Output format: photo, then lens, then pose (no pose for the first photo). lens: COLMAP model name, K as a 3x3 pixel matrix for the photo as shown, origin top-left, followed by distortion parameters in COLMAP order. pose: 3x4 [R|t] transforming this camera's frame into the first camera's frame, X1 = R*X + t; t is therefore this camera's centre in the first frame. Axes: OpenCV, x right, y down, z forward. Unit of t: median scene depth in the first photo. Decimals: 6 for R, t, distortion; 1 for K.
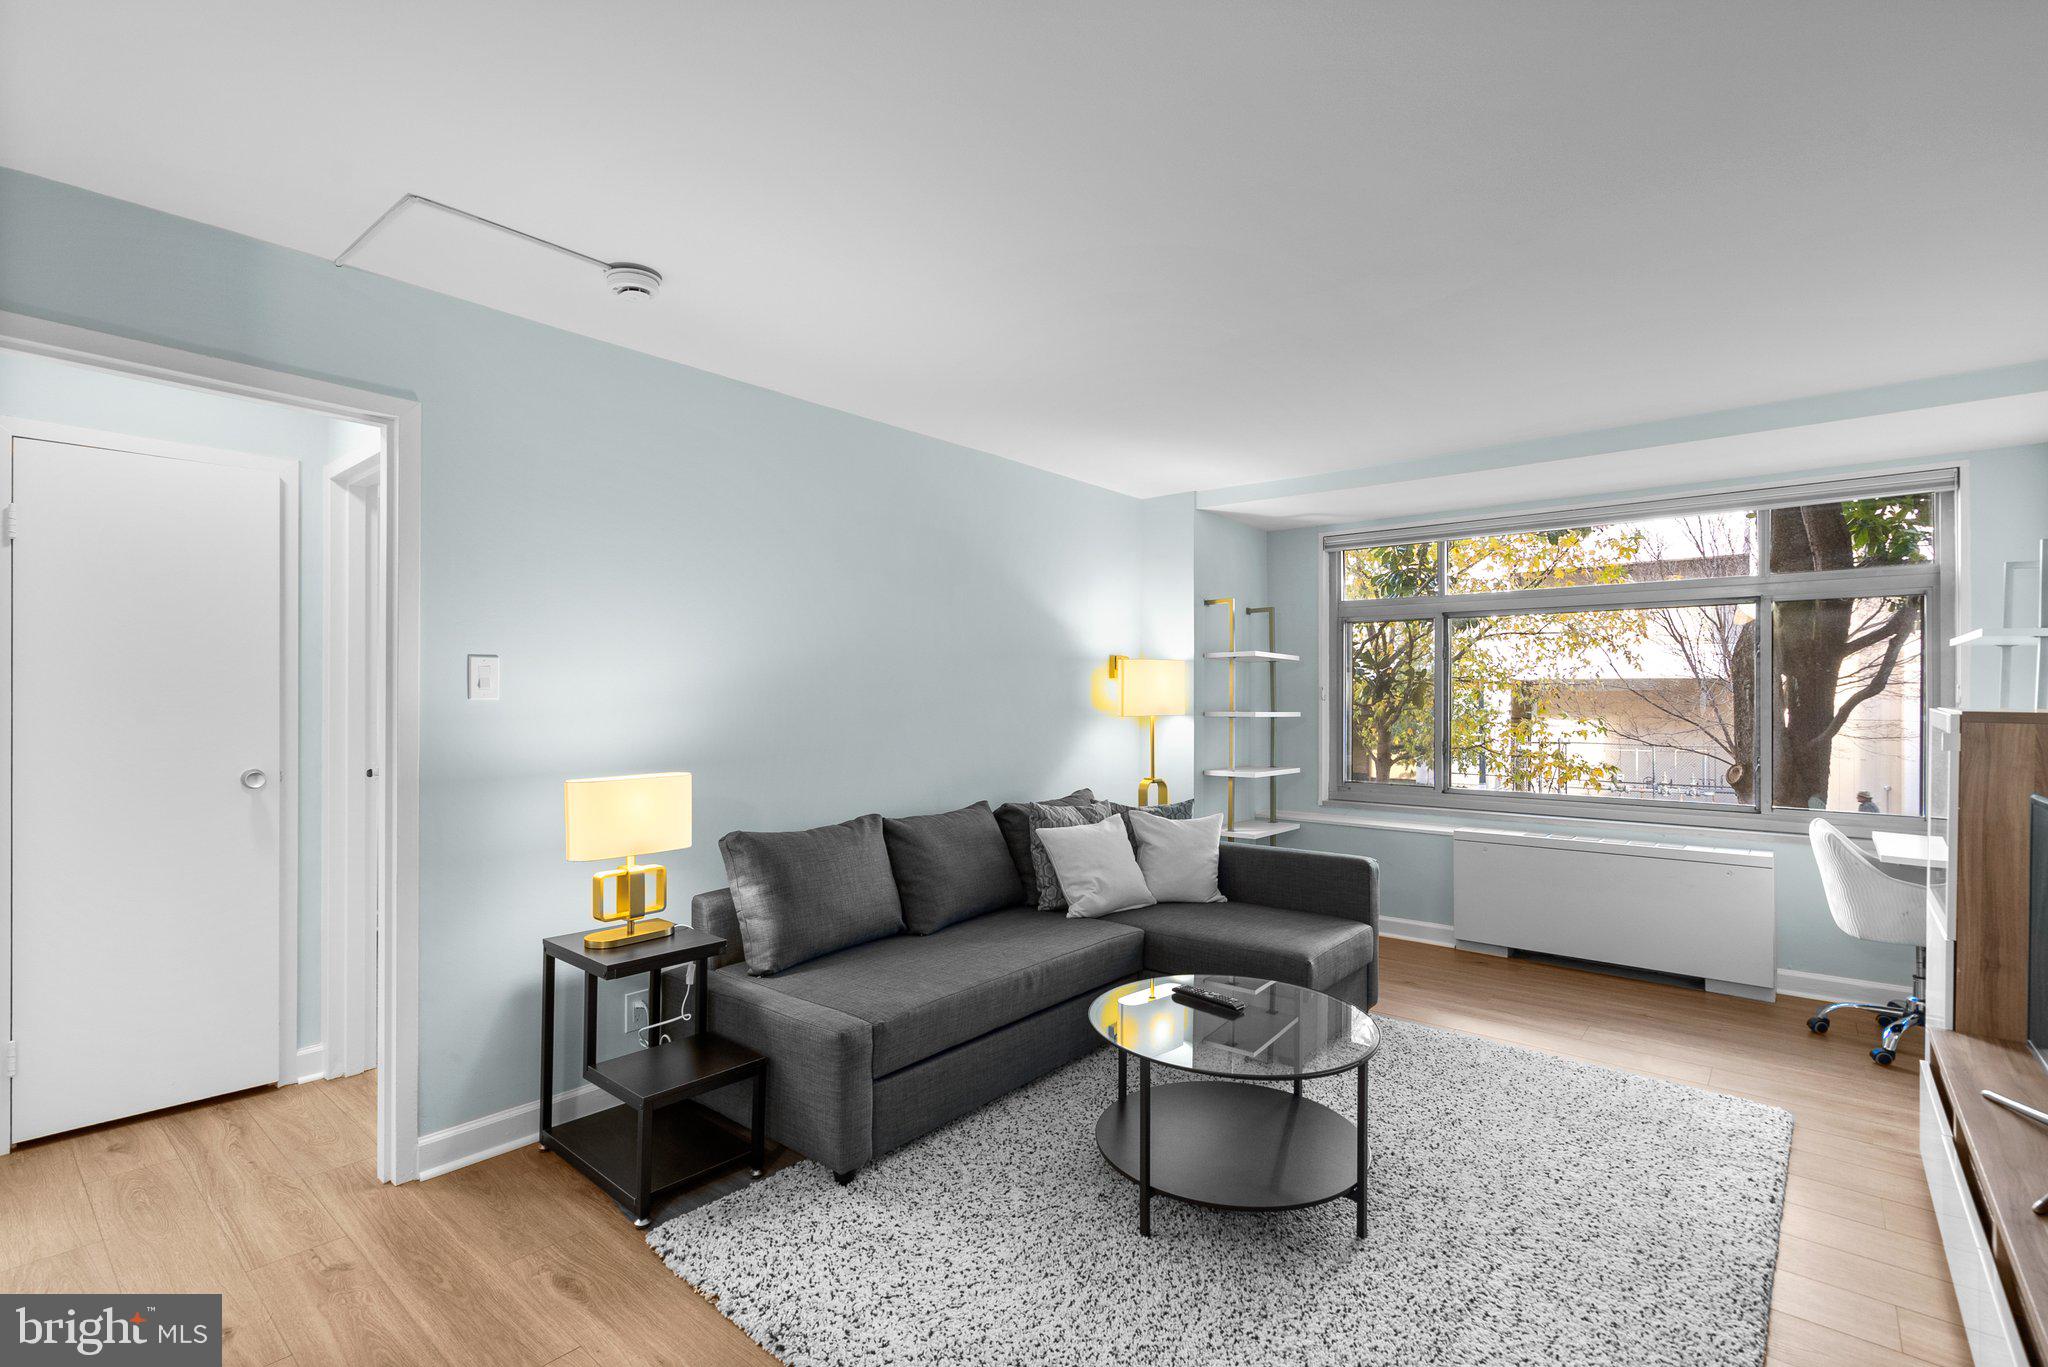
lens RADIAL K [[935.5, 0, 1024.0], [0, 935.5, 683.5], [0, 0, 1]] dist [-0.001069, -0.000145]
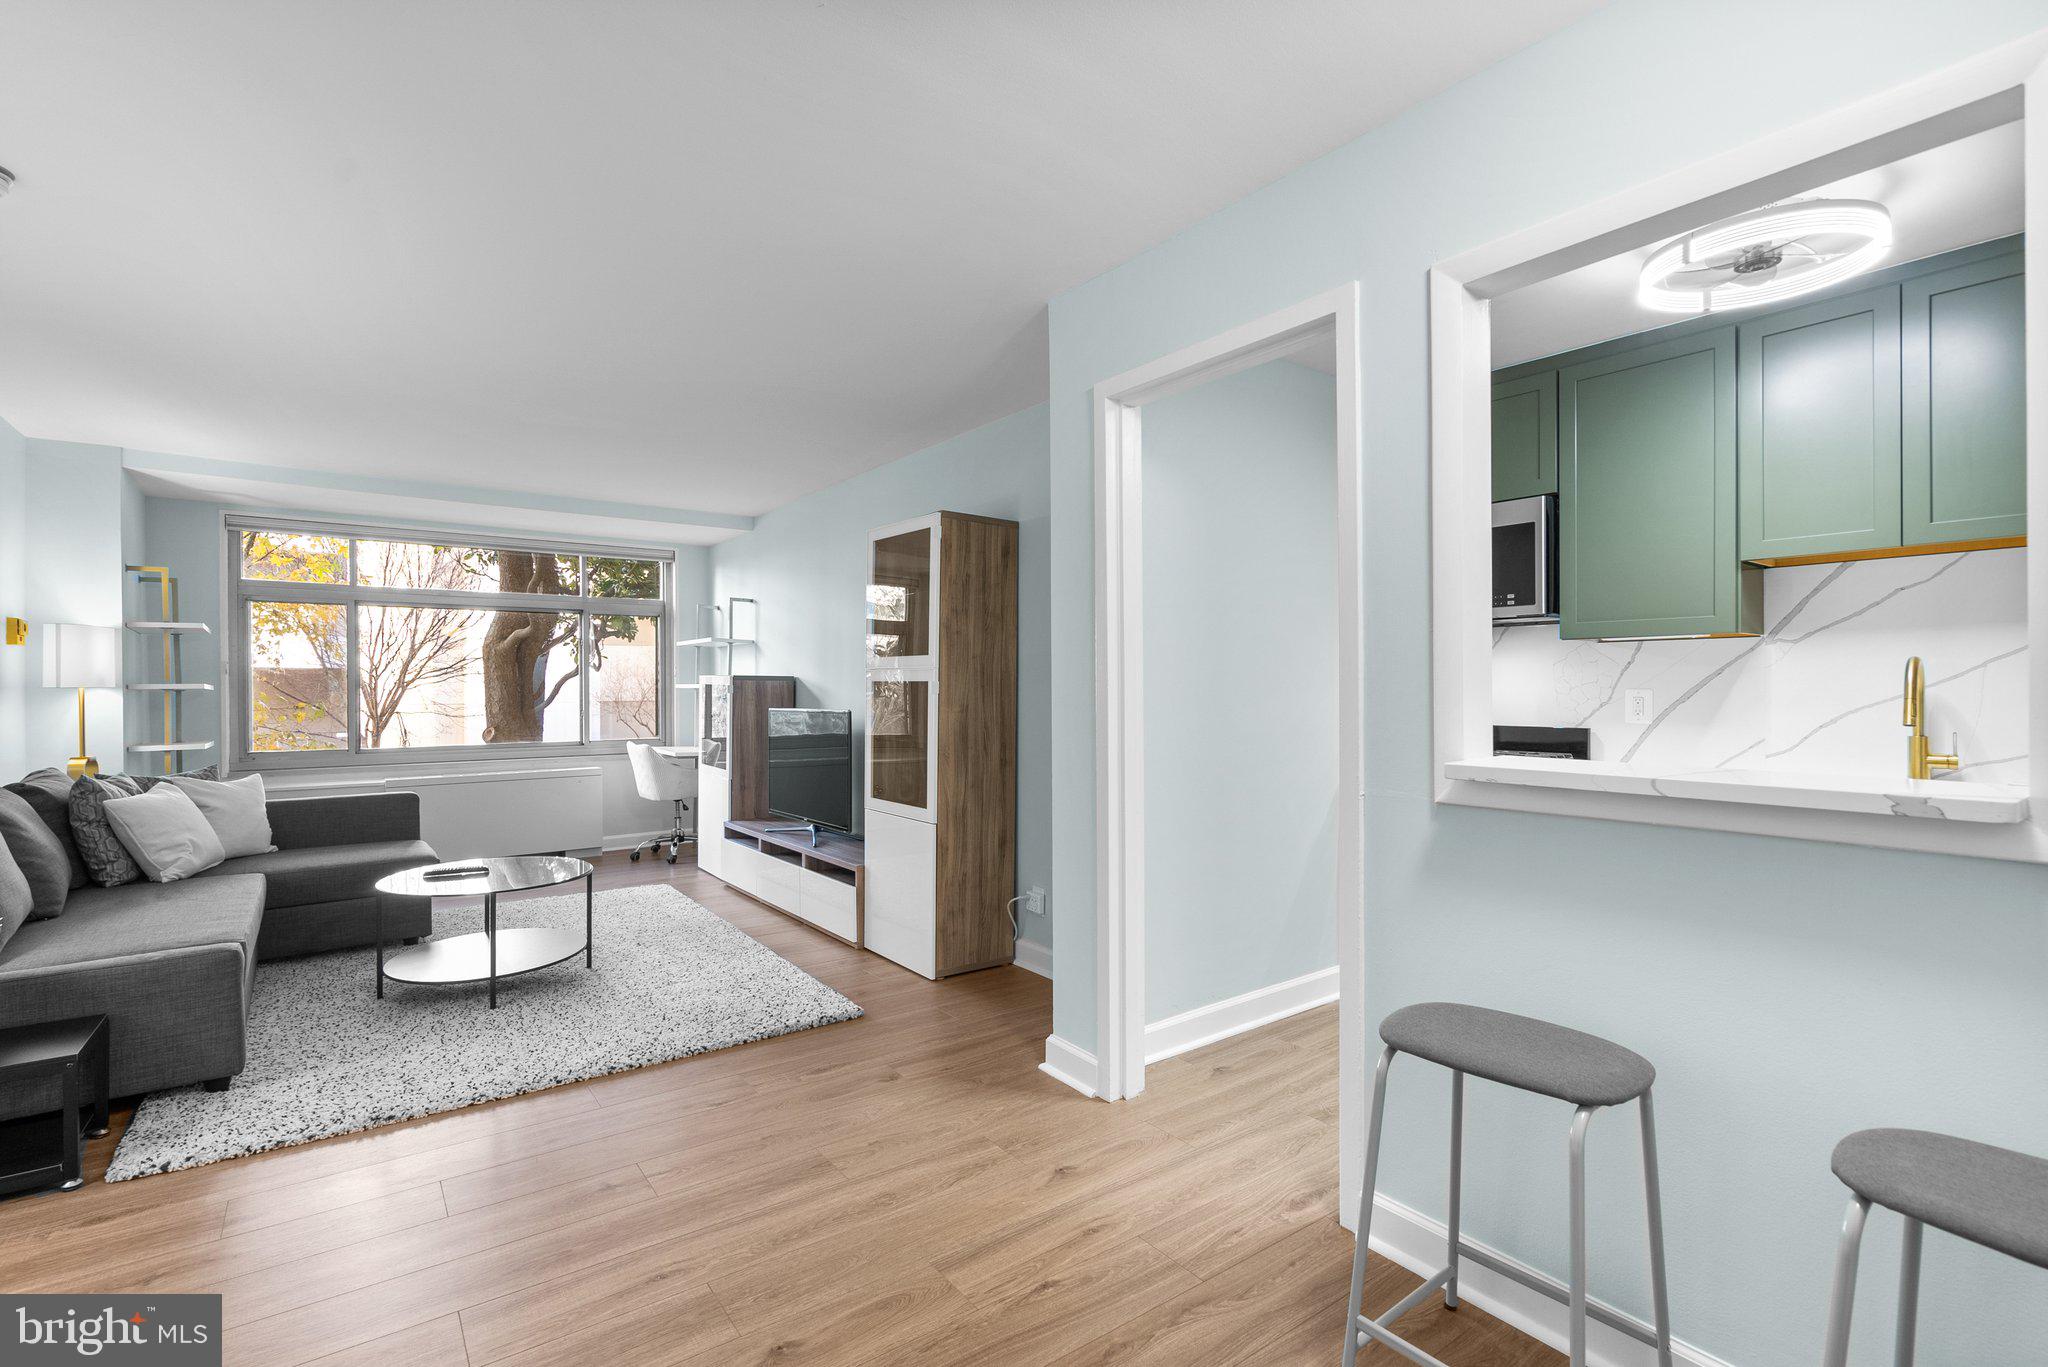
lens RADIAL K [[935.5, 0, 1024.0], [0, 935.5, 683.5], [0, 0, 1]] dist [-0.001069, -0.000145]
pose [[0.220758, 0.002248, 0.975326, -0.726196], [-0.007232, 0.999974, -0.000668, 0.032778], [-0.975302, -0.006906, 0.220768, -0.110965]]
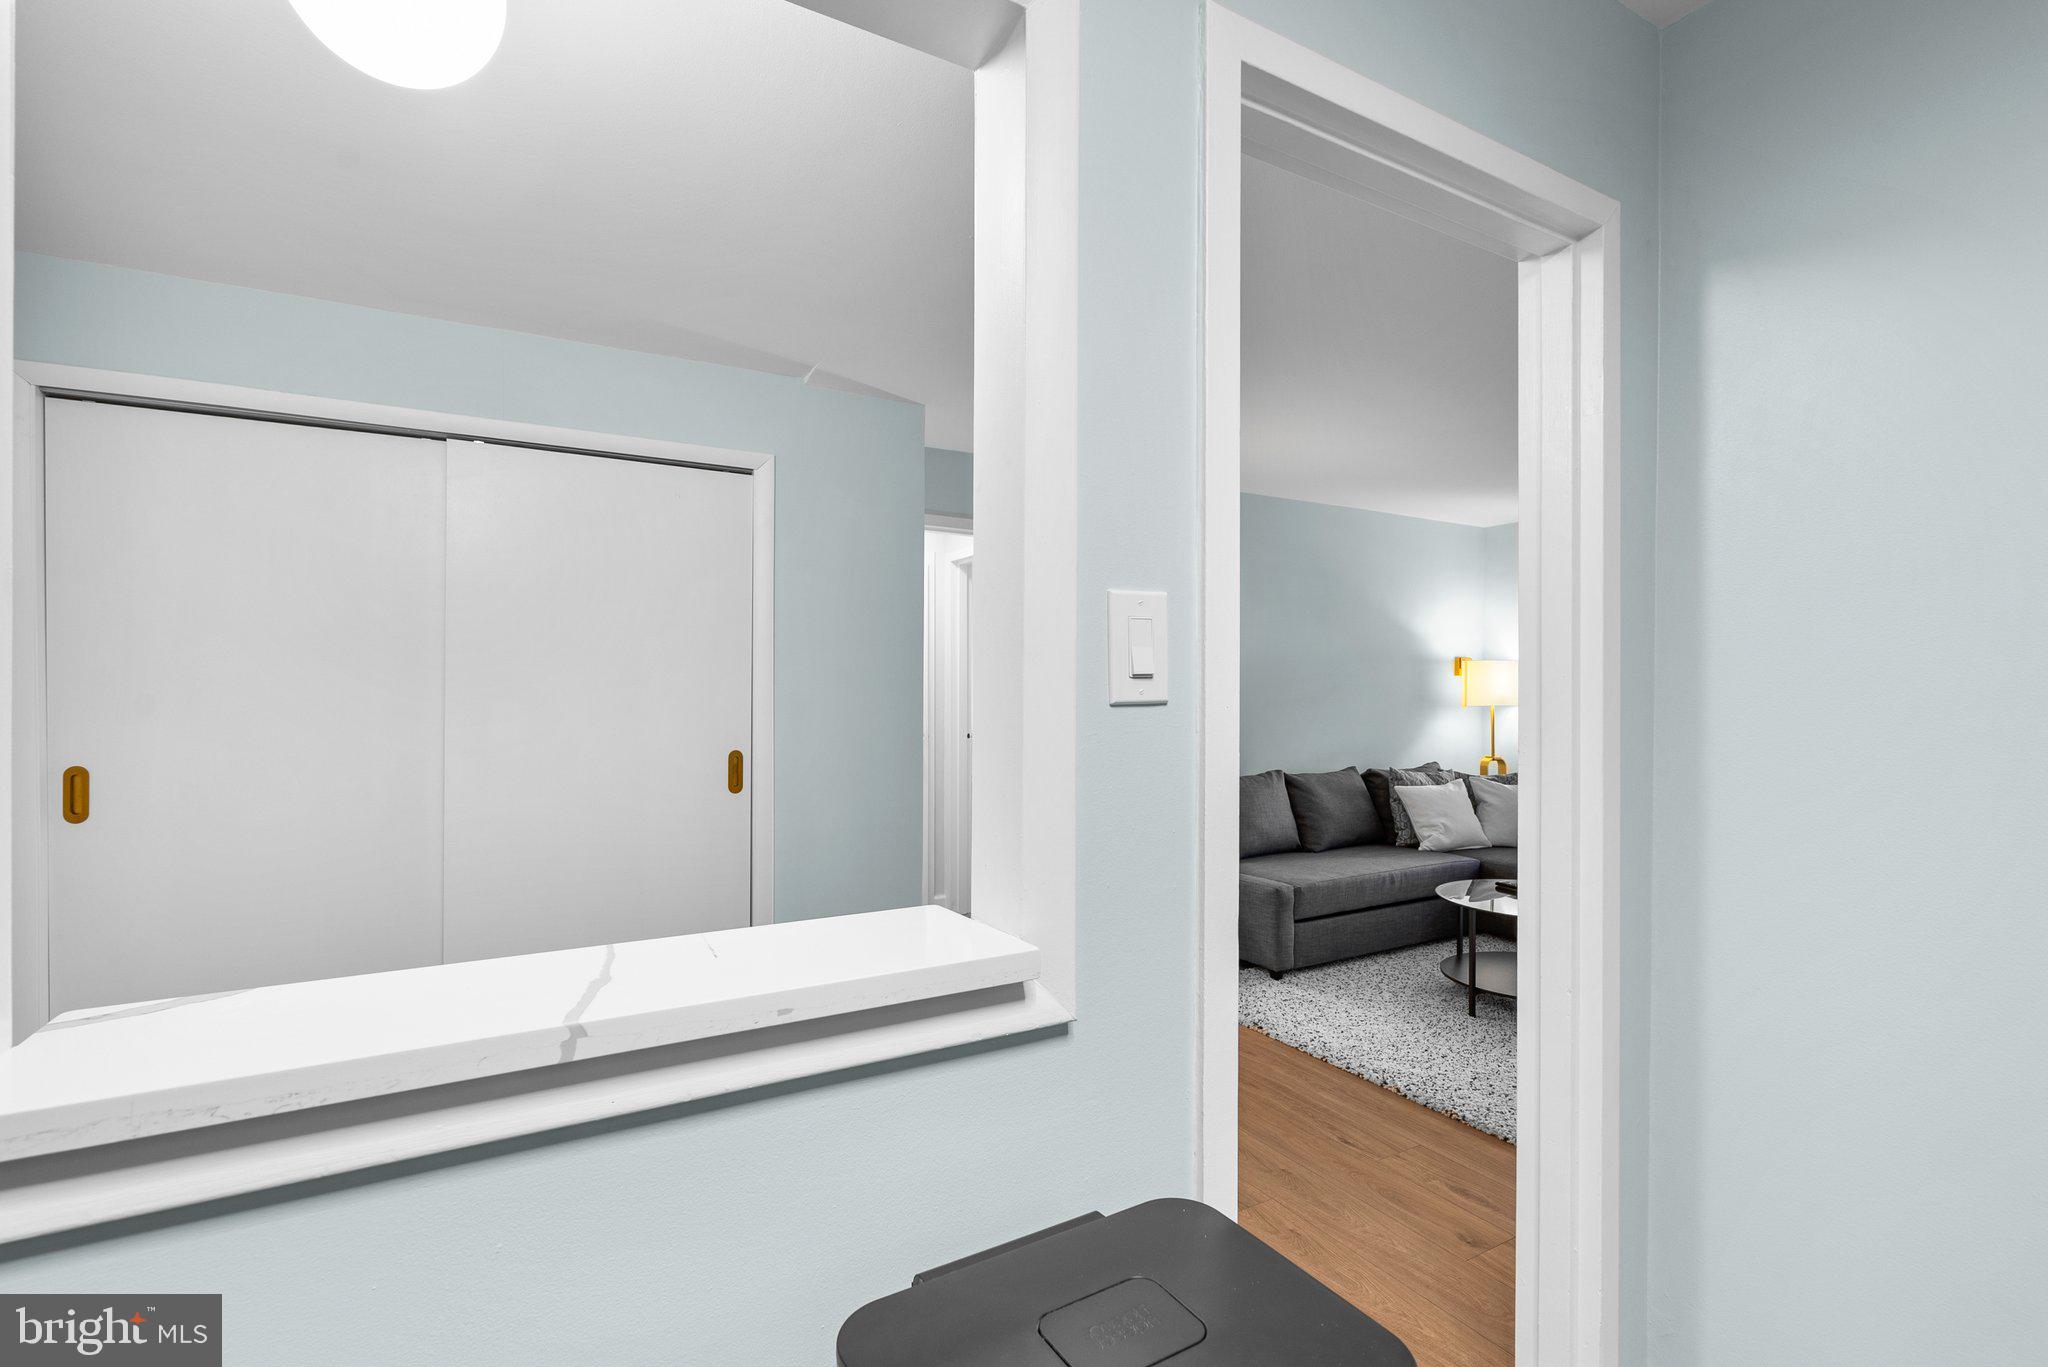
lens RADIAL K [[954.6, 0, 1026.4], [0, 954.6, 698.2], [0, 0, 1]] dist [-0.001862, -0.000028]
pose [[0.943311, 0.001939, -0.331904, -0.033430], [0.004464, 0.999818, 0.018529, -0.002537], [0.331880, -0.018960, 0.943131, -0.515682]]
